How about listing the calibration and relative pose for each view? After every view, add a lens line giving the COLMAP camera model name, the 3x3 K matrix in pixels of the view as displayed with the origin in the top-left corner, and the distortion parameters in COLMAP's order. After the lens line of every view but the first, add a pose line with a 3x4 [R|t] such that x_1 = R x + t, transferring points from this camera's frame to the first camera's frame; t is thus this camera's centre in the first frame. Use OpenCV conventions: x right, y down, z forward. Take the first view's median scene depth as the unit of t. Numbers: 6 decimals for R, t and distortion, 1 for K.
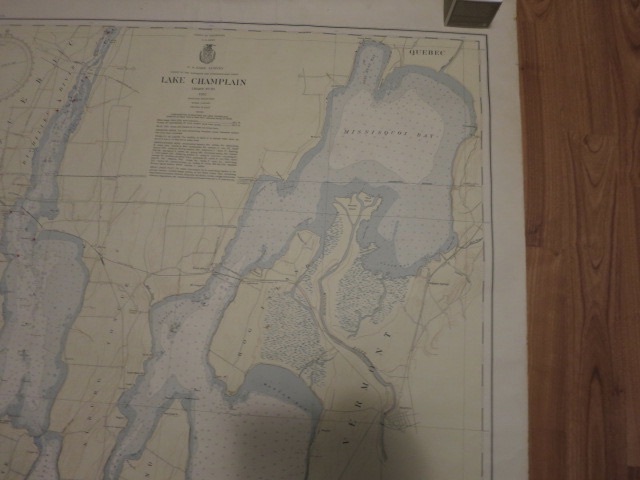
lens RADIAL K [[444.1, 0, 320.0], [0, 444.1, 240.0], [0, 0, 1]] dist [-0.049937, 0.013756]
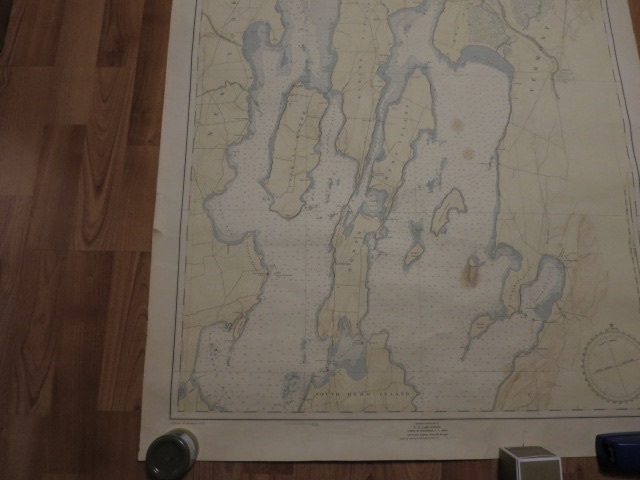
lens RADIAL K [[444.1, 0, 320.0], [0, 444.1, 240.0], [0, 0, 1]] dist [-0.049937, 0.013756]
pose [[0.996072, -0.055163, 0.069258, -0.780946], [0.056785, 0.998151, -0.021661, 0.945079], [-0.067936, 0.025509, 0.997364, -0.422042]]
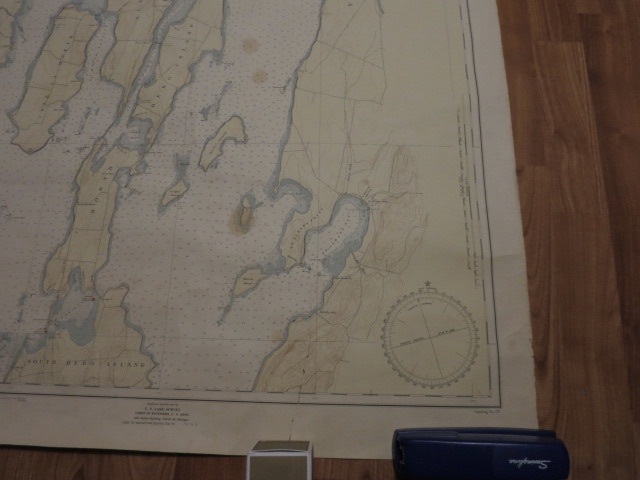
lens RADIAL K [[444.1, 0, 320.0], [0, 444.1, 240.0], [0, 0, 1]] dist [-0.049937, 0.013756]
pose [[0.998467, -0.051762, 0.019626, -0.082878], [0.053221, 0.995121, -0.083071, 1.196097], [-0.015230, 0.083988, 0.996350, -0.171328]]
